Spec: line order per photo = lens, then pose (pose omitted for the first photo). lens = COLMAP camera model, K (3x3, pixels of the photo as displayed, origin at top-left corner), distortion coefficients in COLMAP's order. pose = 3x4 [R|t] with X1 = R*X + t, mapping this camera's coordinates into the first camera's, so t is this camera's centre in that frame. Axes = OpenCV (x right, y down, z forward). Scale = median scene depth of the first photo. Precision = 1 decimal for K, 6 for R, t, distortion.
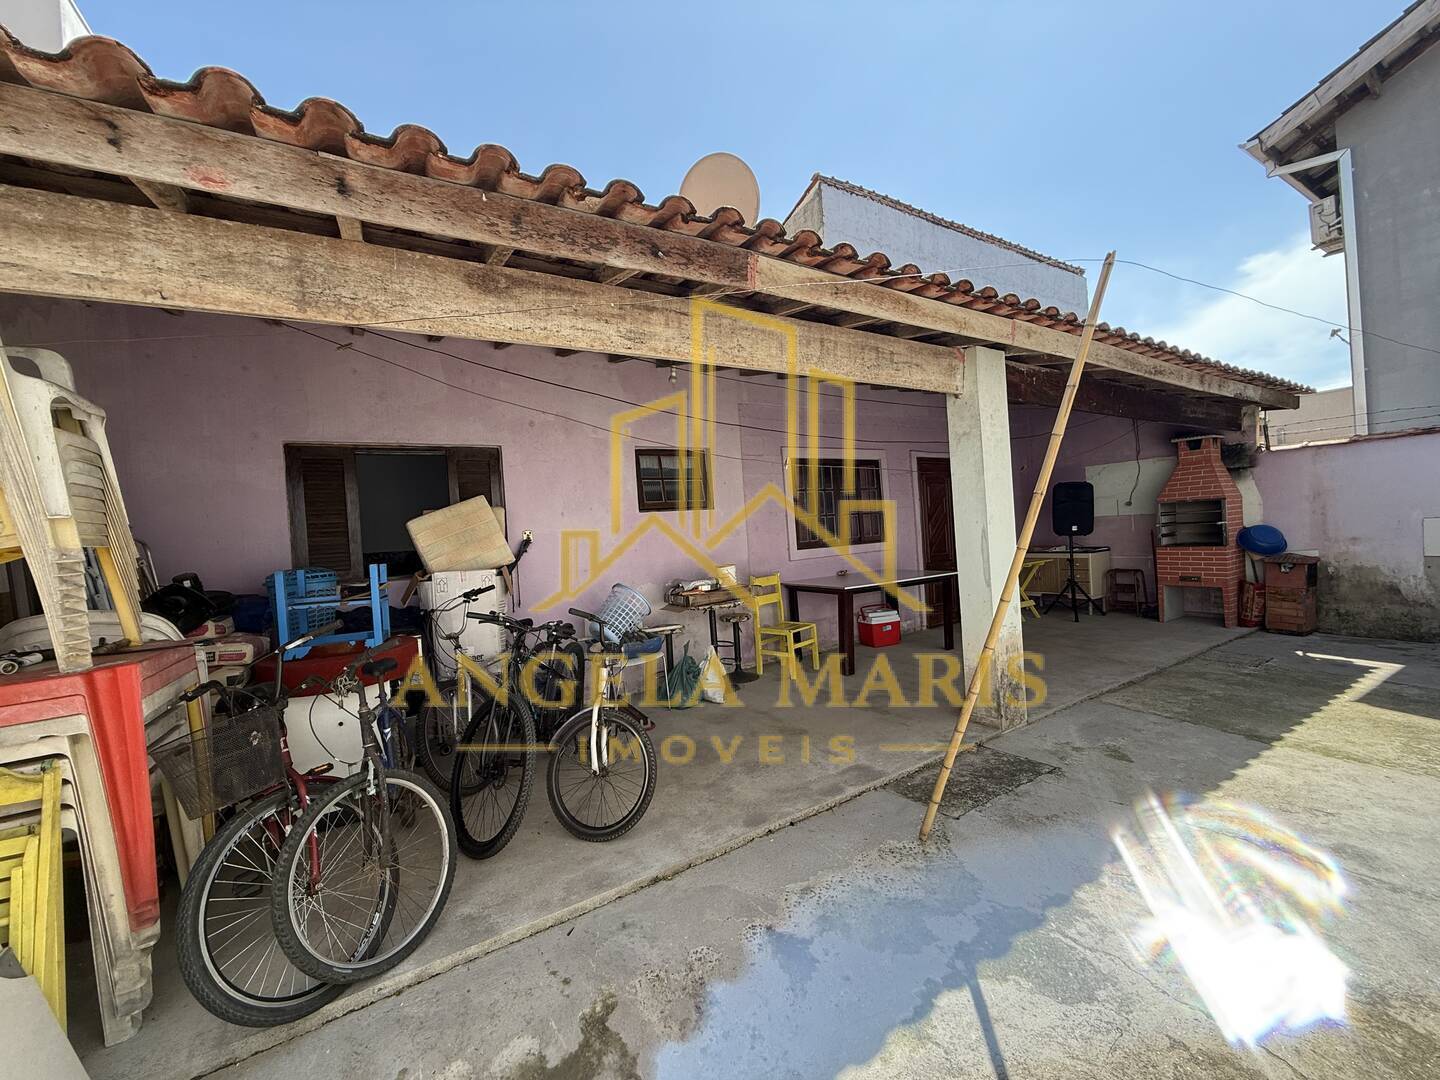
lens RADIAL K [[571.8, 0, 719.0], [0, 571.8, 539.8], [0, 0, 1]] dist [-0.002314, 0.000674]
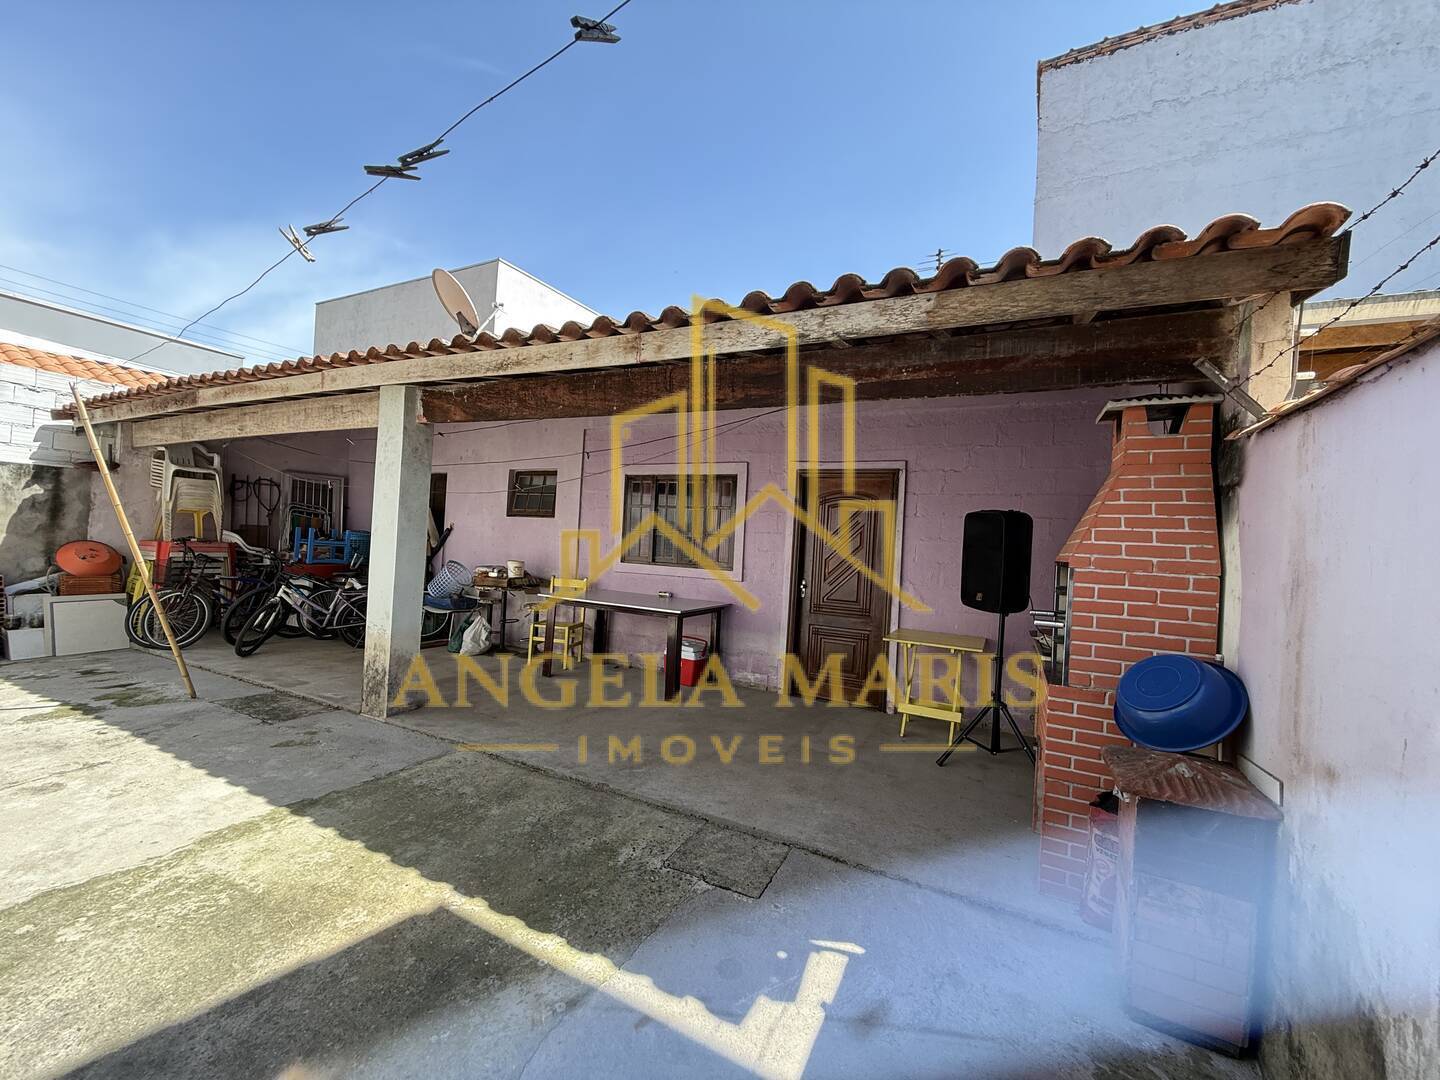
lens RADIAL K [[571.8, 0, 716.7], [0, 571.8, 539.0], [0, 0, 1]] dist [-0.002314, 0.000674]
pose [[0.513564, 0.084277, -0.853903, 1.799268], [-0.095970, 0.994562, 0.040440, -0.135037], [0.852667, 0.061181, 0.518859, 0.965119]]
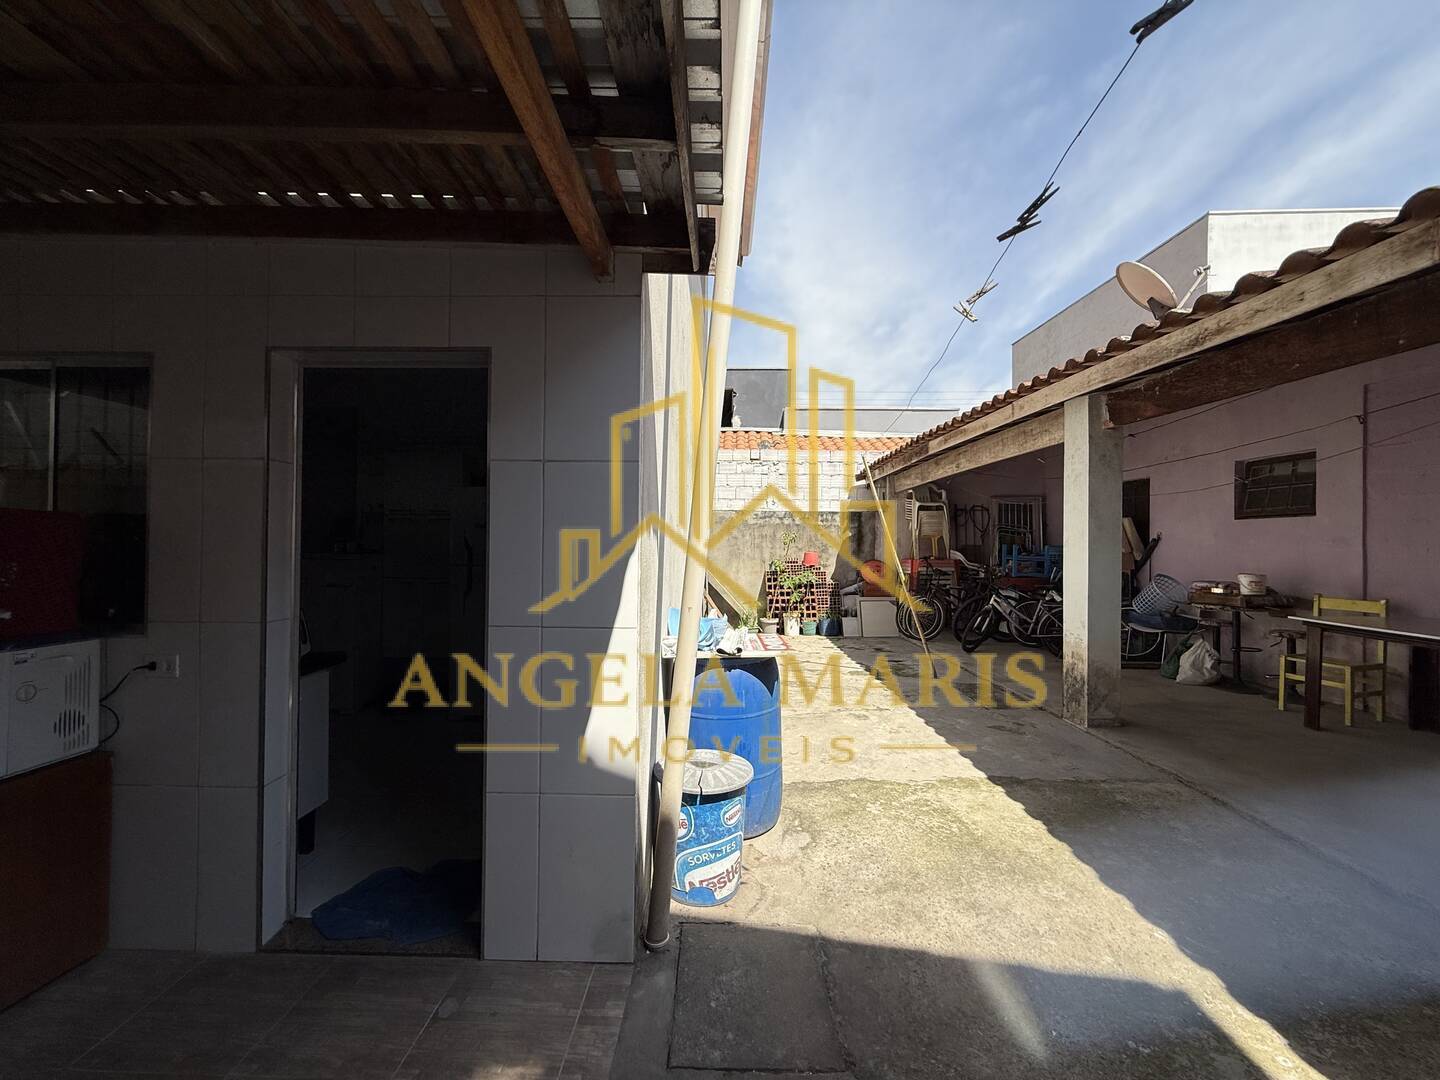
lens RADIAL K [[571.8, 0, 716.6], [0, 571.8, 540.4], [0, 0, 1]] dist [-0.002314, 0.000674]
pose [[-0.532232, 0.058364, -0.844584, 1.853408], [0.018121, 0.998178, 0.057558, -0.123779], [0.846405, 0.015329, -0.532320, 0.989750]]
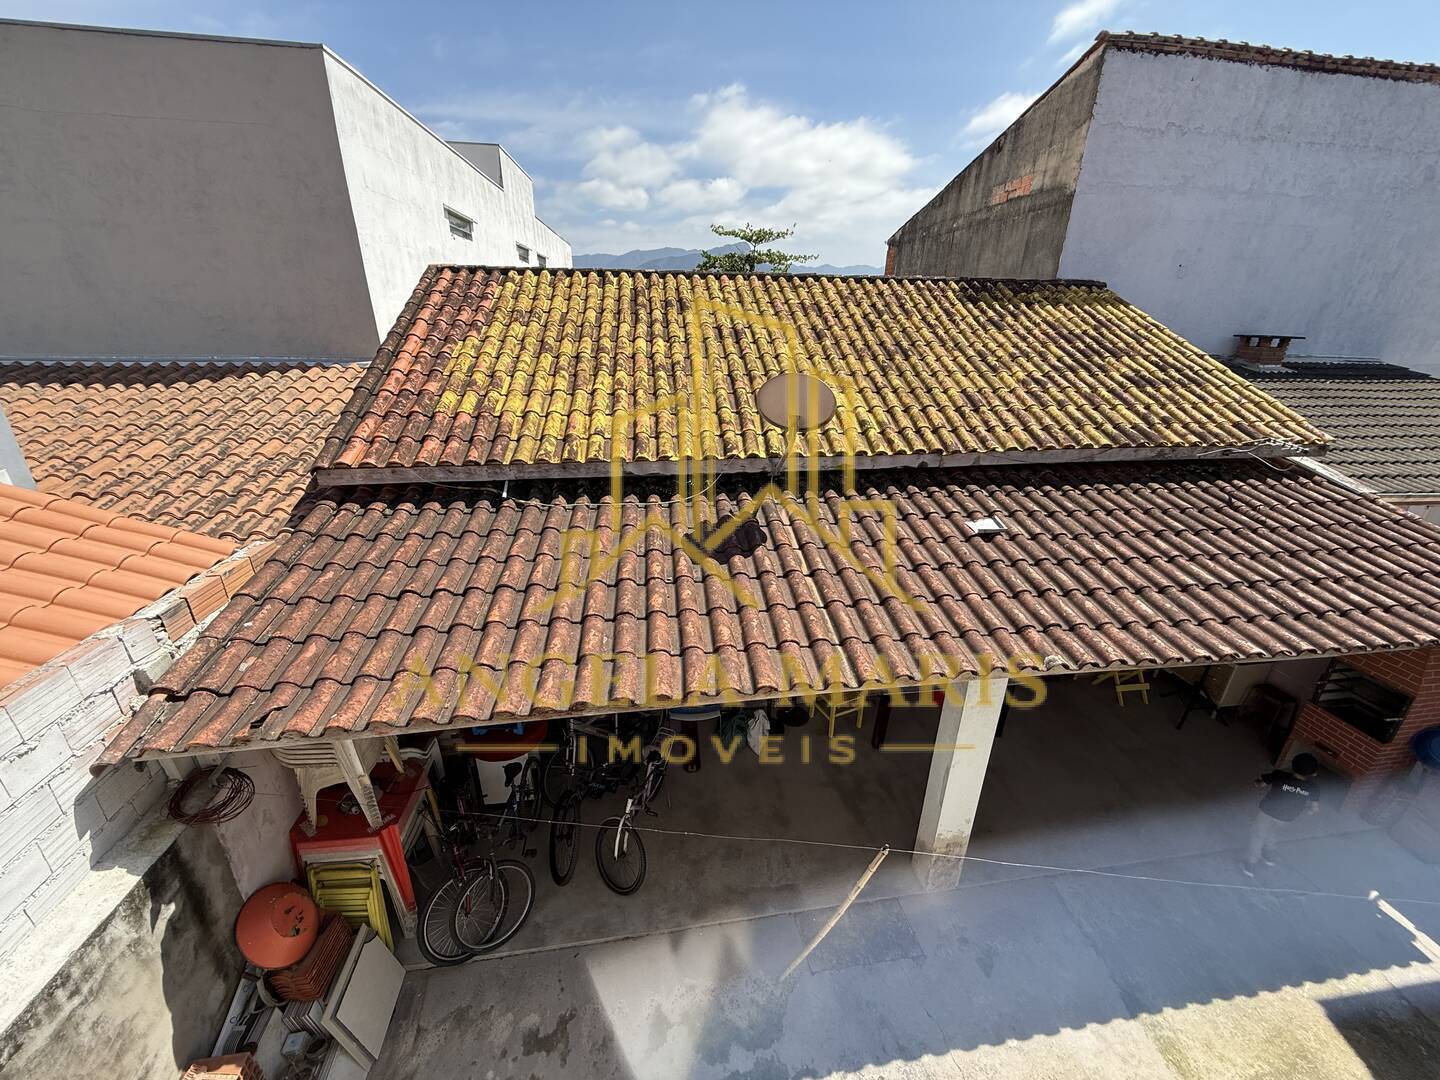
lens RADIAL K [[571.8, 0, 717.3], [0, 571.8, 534.1], [0, 0, 1]] dist [-0.002314, 0.000674]
pose [[0.915743, 0.224290, -0.333329, 0.305437], [-0.084443, 0.918581, 0.386106, -0.854972], [0.392789, -0.325427, 0.860124, -0.039254]]
